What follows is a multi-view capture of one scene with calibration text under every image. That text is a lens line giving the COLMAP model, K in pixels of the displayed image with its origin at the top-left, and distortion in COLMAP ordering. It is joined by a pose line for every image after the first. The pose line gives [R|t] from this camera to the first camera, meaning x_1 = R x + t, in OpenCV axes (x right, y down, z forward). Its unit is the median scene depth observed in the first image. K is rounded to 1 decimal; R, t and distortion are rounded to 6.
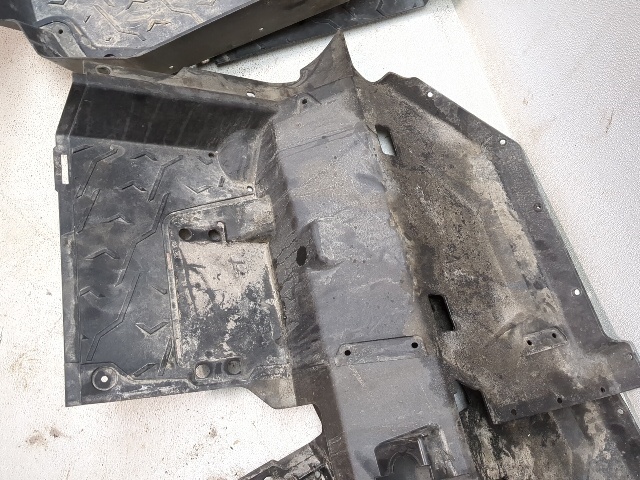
lens RADIAL K [[588.4, 0, 319.9], [0, 588.4, 236.5], [0, 0, 1]] dist [0.092358, -0.230465]
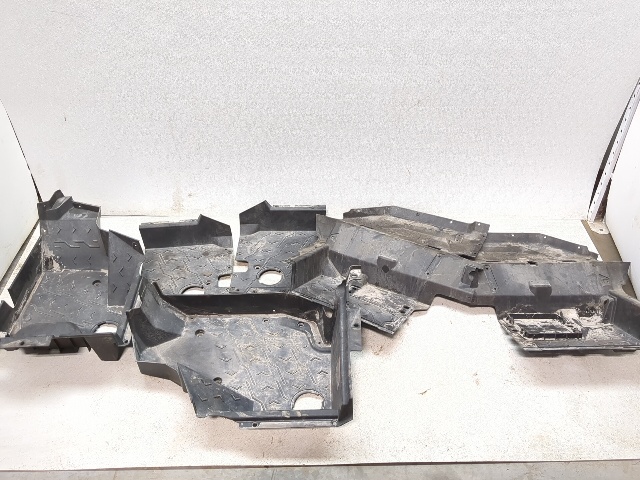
lens RADIAL K [[588.4, 0, 319.9], [0, 588.4, 236.5], [0, 0, 1]] dist [0.092358, -0.230465]
pose [[0.640067, -0.549172, 0.537331, -1.464540], [0.725562, 0.662091, -0.187605, 0.205800], [-0.252735, 0.509947, 0.822240, -1.080400]]
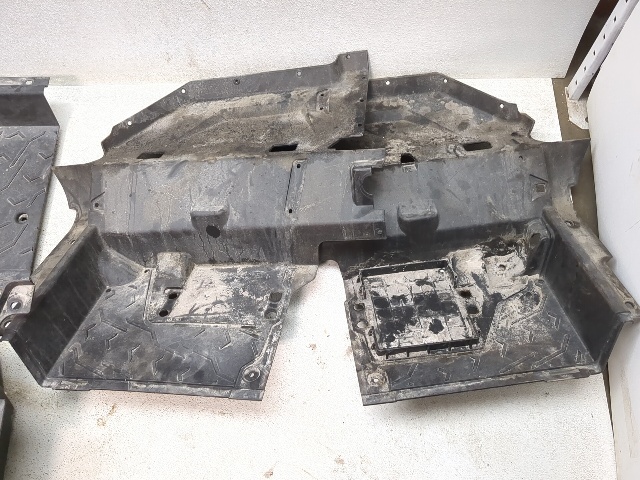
lens RADIAL K [[588.4, 0, 319.9], [0, 588.4, 236.5], [0, 0, 1]] dist [0.092358, -0.230465]
pose [[0.276618, -0.898805, 0.340048, -0.406442], [0.945310, 0.318143, 0.071927, 0.160542], [-0.172832, 0.301555, 0.937653, -0.262737]]
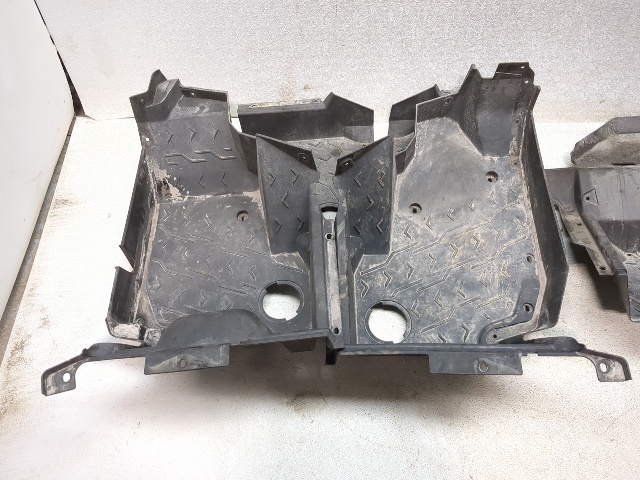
lens RADIAL K [[588.4, 0, 319.9], [0, 588.4, 236.5], [0, 0, 1]] dist [0.092358, -0.230465]
pose [[0.322751, -0.792055, 0.518152, -1.195926], [0.921956, 0.386914, 0.017166, -0.908623], [-0.214077, 0.472173, 0.855116, -0.135432]]
